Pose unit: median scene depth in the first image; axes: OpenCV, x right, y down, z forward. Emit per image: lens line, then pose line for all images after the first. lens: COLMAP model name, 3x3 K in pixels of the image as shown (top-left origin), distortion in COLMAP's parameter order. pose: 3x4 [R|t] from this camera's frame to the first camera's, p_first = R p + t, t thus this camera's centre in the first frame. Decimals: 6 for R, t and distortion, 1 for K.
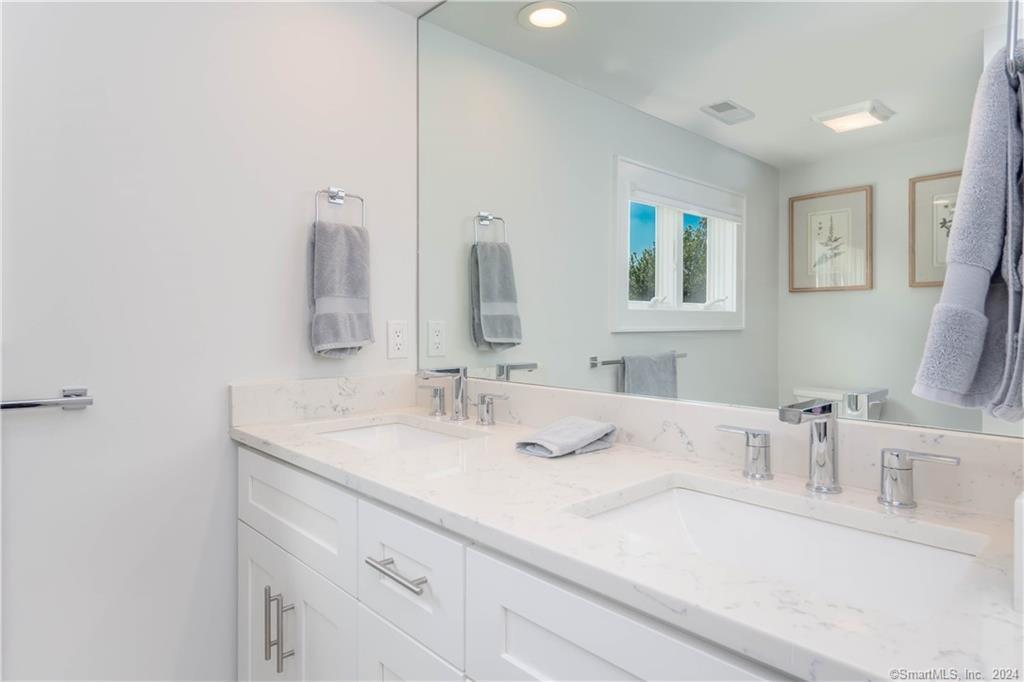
lens RADIAL K [[581.1, 0, 517.0], [0, 581.1, 335.3], [0, 0, 1]] dist [-0.012906, 0.001776]
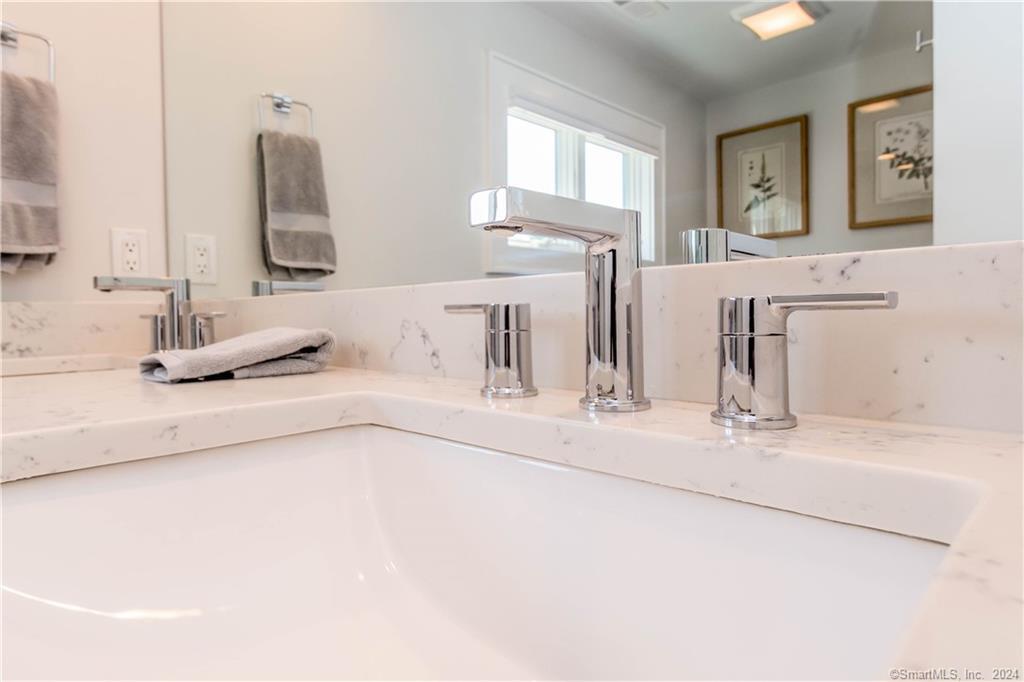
lens RADIAL K [[581.1, 0, 506.9], [0, 581.1, 338.4], [0, 0, 1]] dist [-0.012906, 0.001776]
pose [[0.998664, -0.018002, 0.048435, 0.194230], [0.017124, 0.999683, 0.018476, 0.092613], [-0.048752, -0.017622, 0.998655, 0.248979]]
